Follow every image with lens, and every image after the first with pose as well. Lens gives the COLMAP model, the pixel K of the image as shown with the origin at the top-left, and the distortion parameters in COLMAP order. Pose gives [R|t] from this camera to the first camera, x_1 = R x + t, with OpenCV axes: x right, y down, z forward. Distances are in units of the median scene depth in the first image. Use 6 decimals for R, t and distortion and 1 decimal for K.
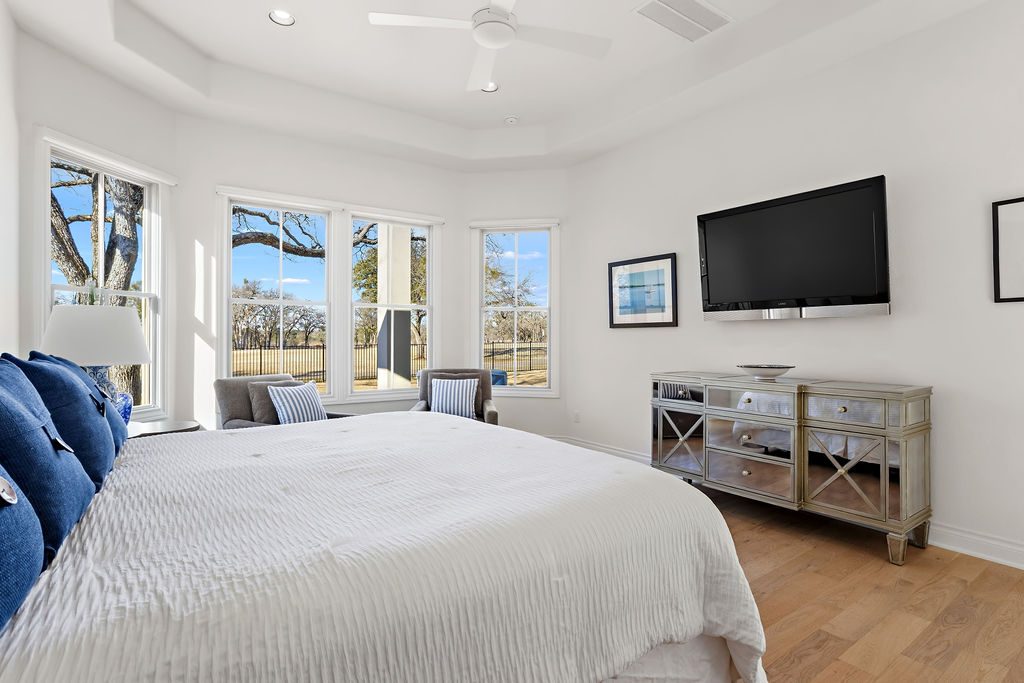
lens RADIAL K [[488.4, 0, 516.3], [0, 488.4, 337.5], [0, 0, 1]] dist [-0.051833, -0.000098]
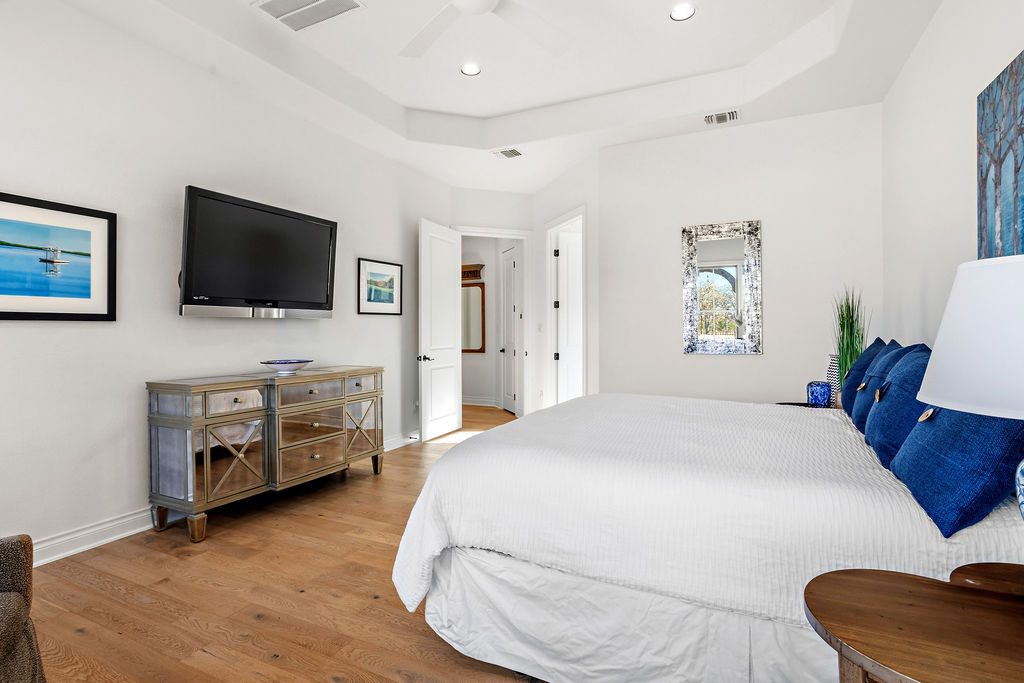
lens RADIAL K [[495.6, 0, 512.0], [0, 495.6, 341.5], [0, 0, 1]] dist [-0.002848, -0.000441]
pose [[-0.449476, -0.011087, 0.893224, -0.631816], [0.009033, 0.999815, 0.016955, -0.000037], [-0.893247, 0.015689, -0.449293, 0.931215]]
